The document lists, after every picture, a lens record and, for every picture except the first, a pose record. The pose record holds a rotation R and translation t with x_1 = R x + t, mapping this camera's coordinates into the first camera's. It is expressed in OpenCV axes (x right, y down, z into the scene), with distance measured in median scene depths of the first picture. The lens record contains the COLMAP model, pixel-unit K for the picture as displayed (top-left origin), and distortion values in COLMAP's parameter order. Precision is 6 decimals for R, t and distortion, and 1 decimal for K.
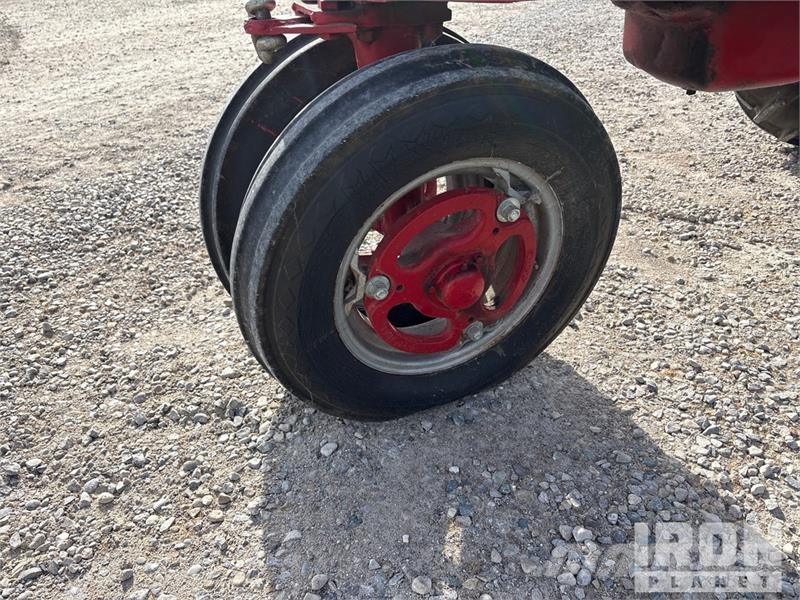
lens RADIAL K [[609.4, 0, 401.2], [0, 609.4, 302.6], [0, 0, 1]] dist [0.044411, -0.045323]
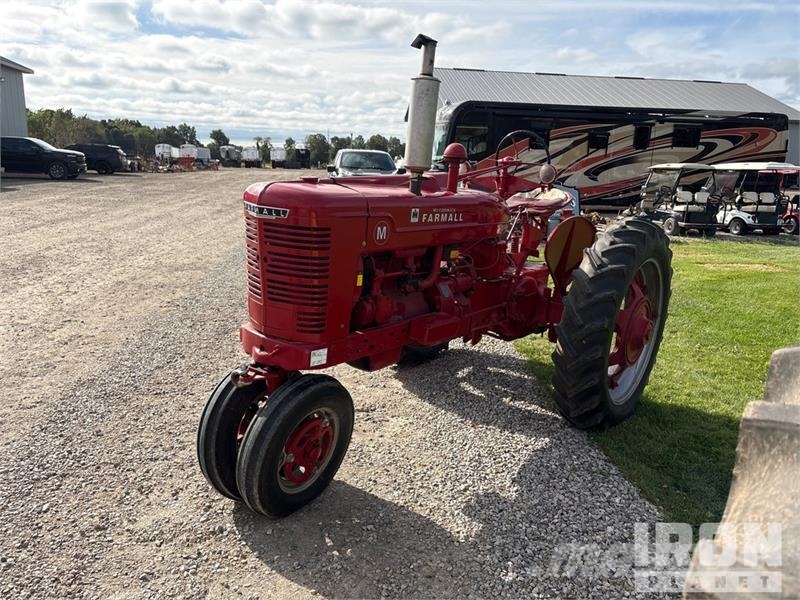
lens RADIAL K [[609.4, 0, 399.5], [0, 609.4, 295.6], [0, 0, 1]] dist [0.044411, -0.045323]
pose [[0.841468, -0.059312, 0.537041, -0.861058], [0.227121, 0.940705, -0.251973, 0.077734], [-0.490252, 0.334000, 0.805044, -1.423398]]
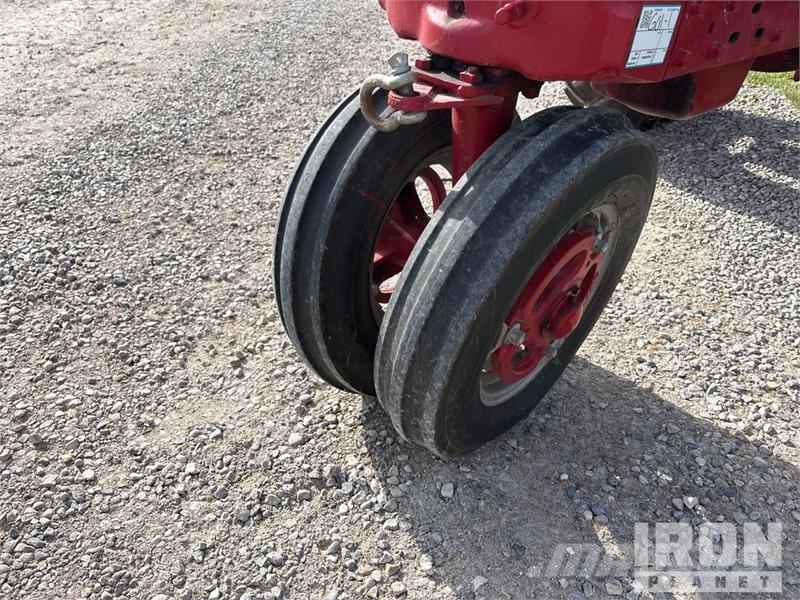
lens RADIAL K [[609.4, 0, 395.7], [0, 609.4, 304.2], [0, 0, 1]] dist [0.044411, -0.045323]
pose [[0.917552, -0.174070, 0.357489, -0.467660], [0.157424, 0.984649, 0.075396, -0.147970], [-0.365126, -0.012902, 0.930869, 0.062106]]
